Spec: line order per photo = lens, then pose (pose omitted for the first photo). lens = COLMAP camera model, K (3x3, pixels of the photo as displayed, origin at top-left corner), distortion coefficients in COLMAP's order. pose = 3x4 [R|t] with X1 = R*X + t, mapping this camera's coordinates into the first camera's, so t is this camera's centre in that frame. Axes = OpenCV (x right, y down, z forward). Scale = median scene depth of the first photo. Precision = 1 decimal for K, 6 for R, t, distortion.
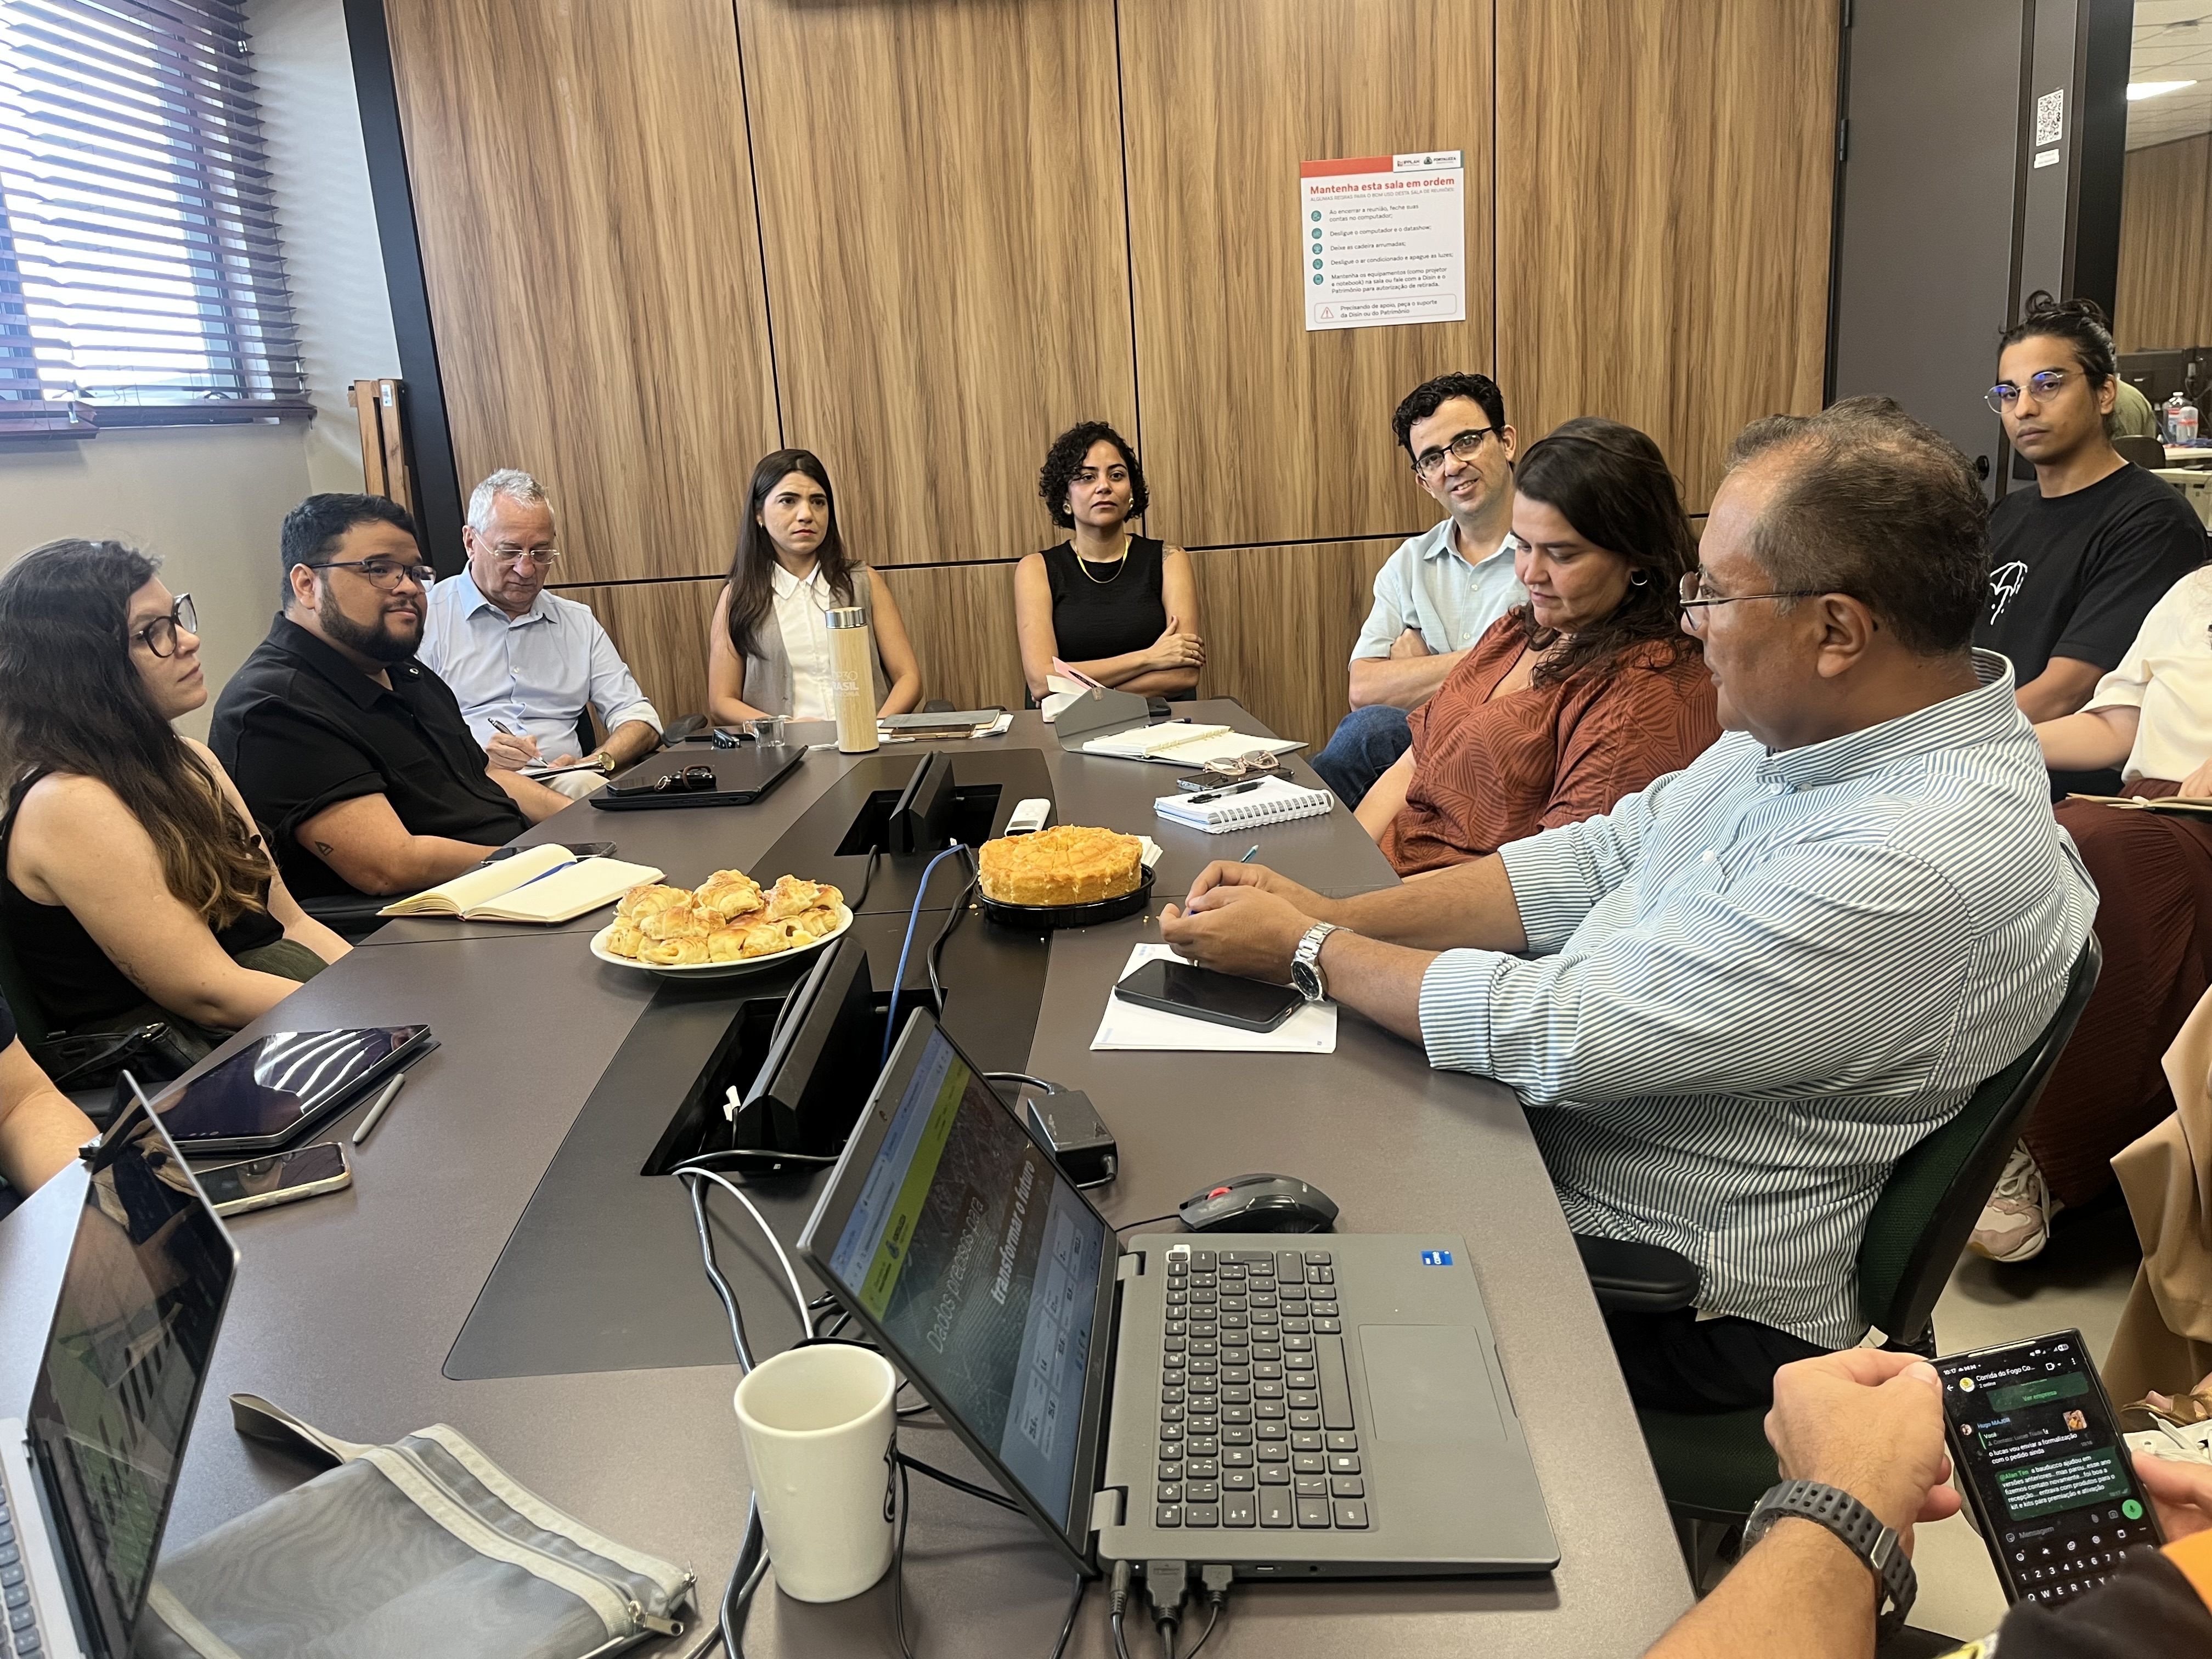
lens RADIAL K [[1661.2, 0, 1106.0], [0, 1661.2, 829.5], [0, 0, 1]] dist [0.048493, 0.006300]
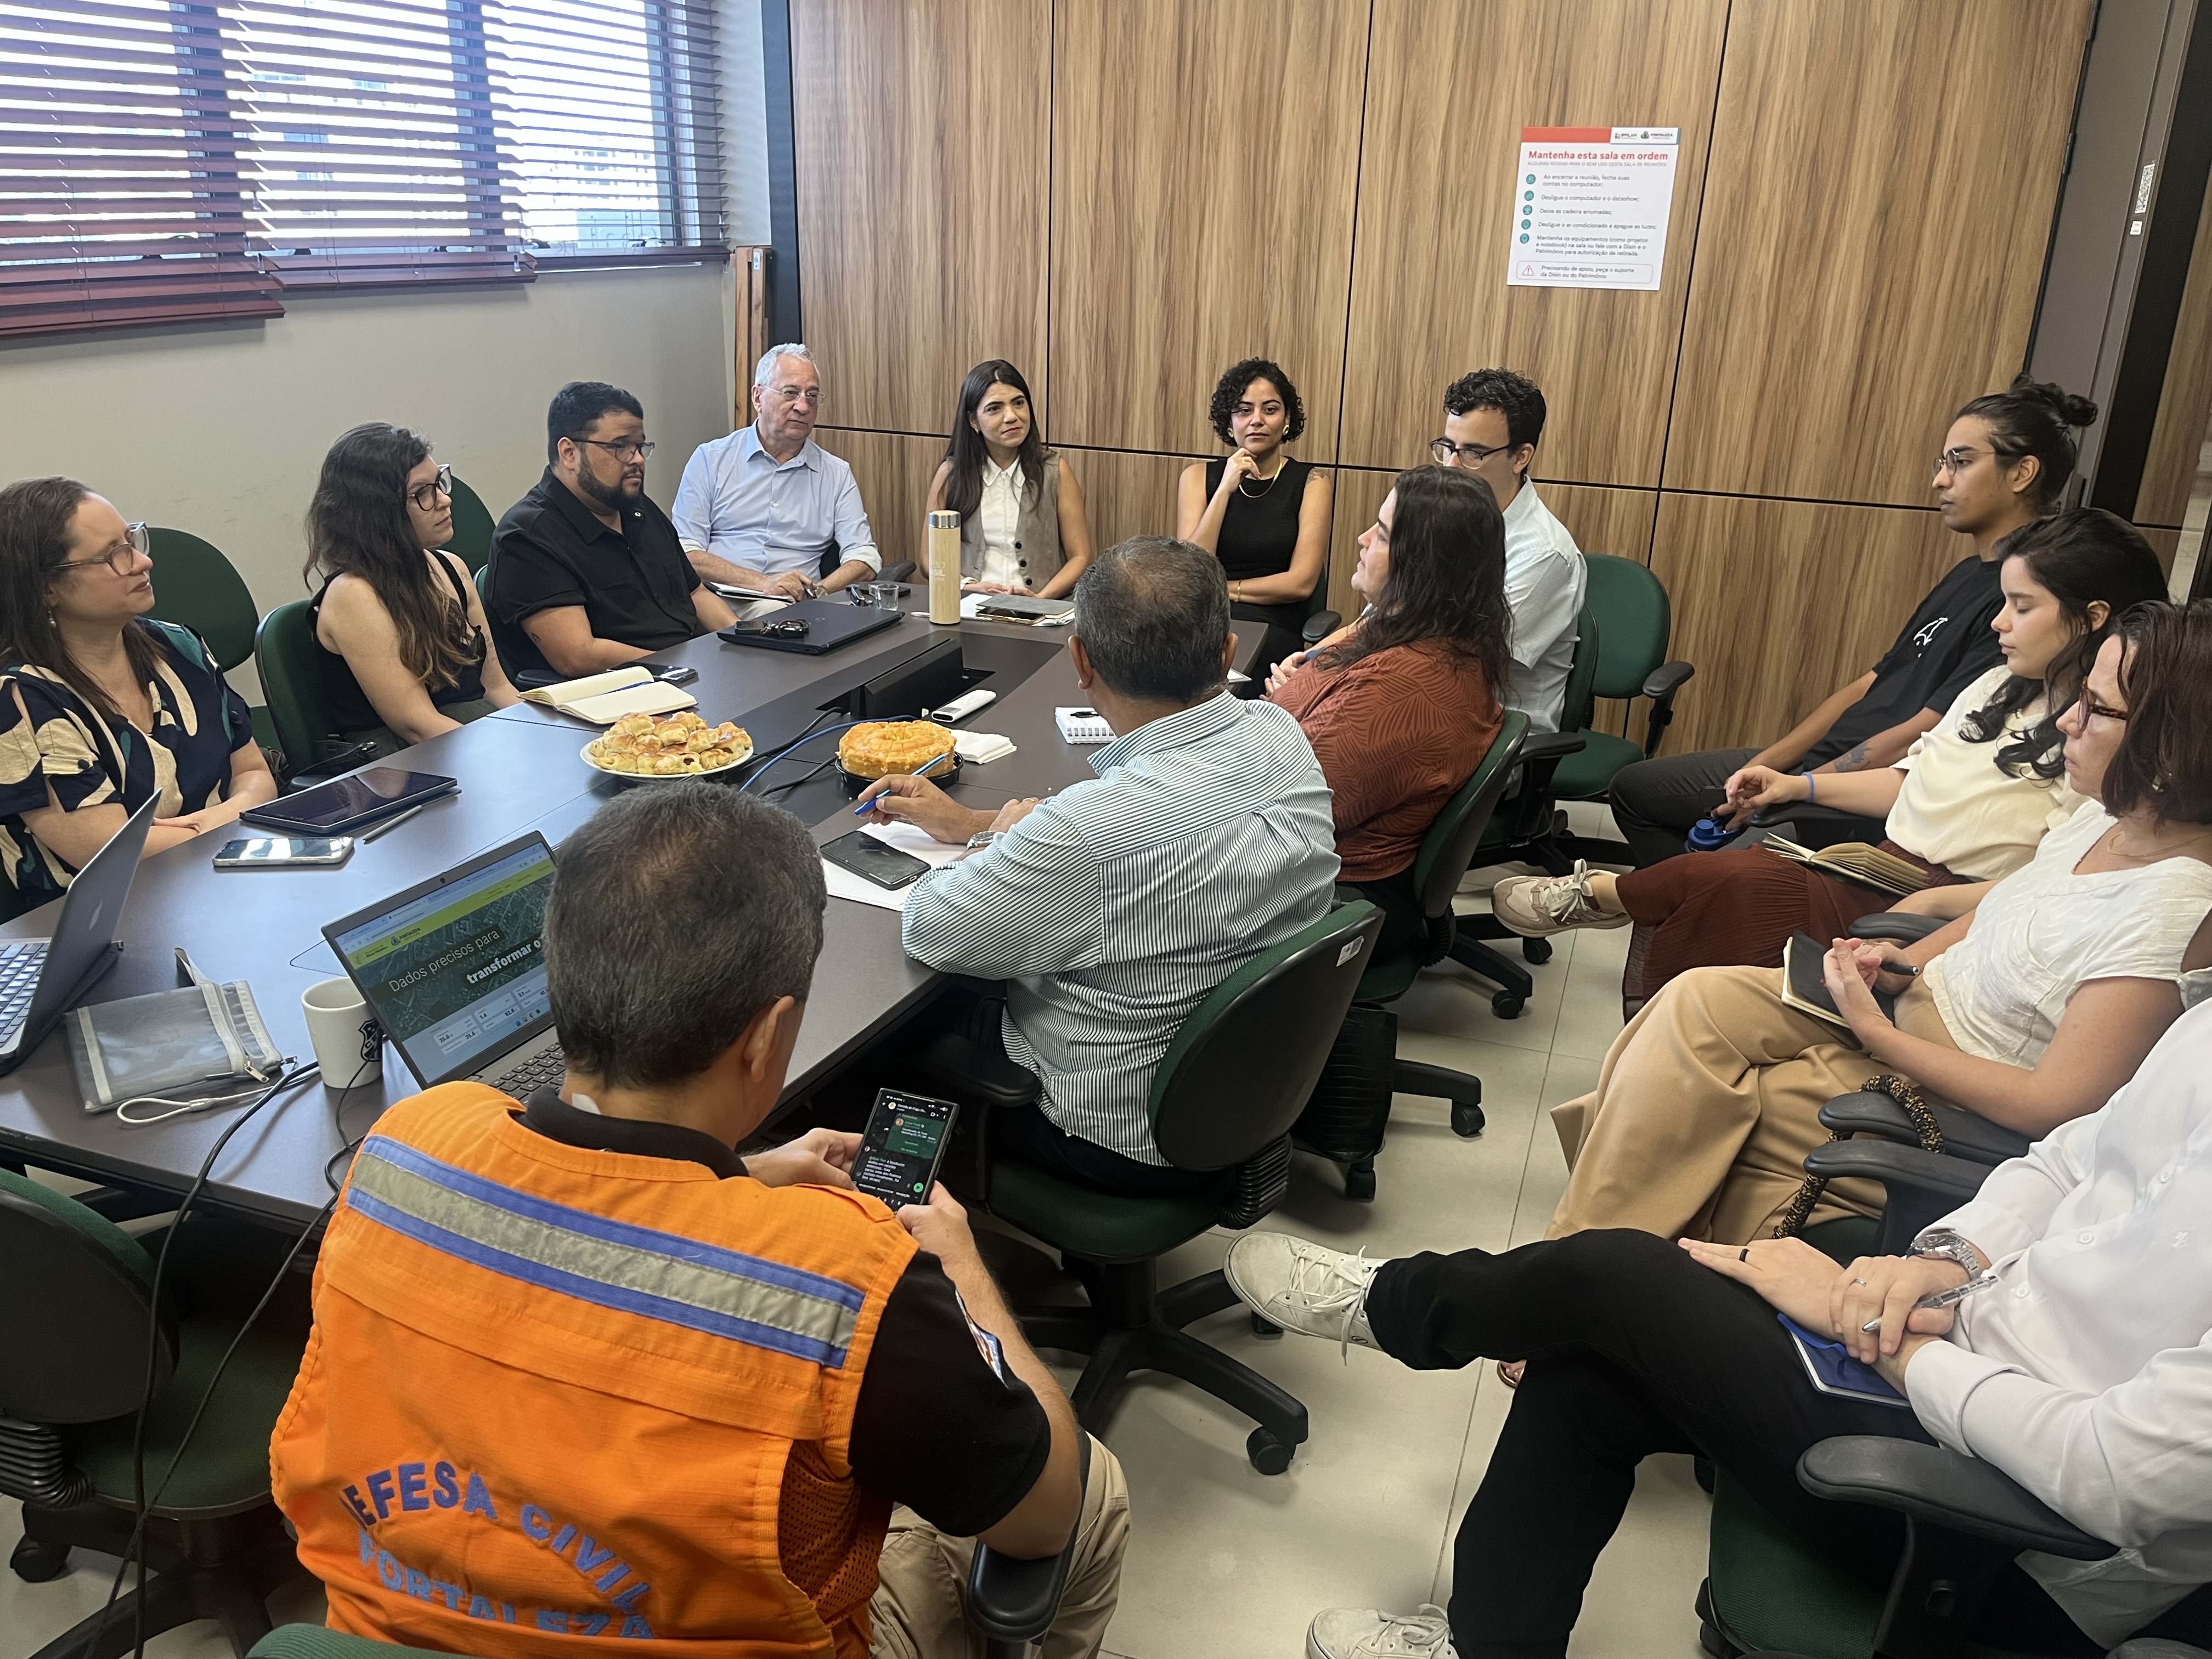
lens RADIAL K [[1636.5, 0, 1106.0], [0, 1636.5, 829.5], [0, 0, 1]] dist [0.070677, -0.003186]
pose [[0.940104, 0.202314, -0.274361, 0.249263], [-0.166411, 0.974794, 0.148605, -0.069518], [0.297510, -0.094047, 0.950075, -0.148584]]
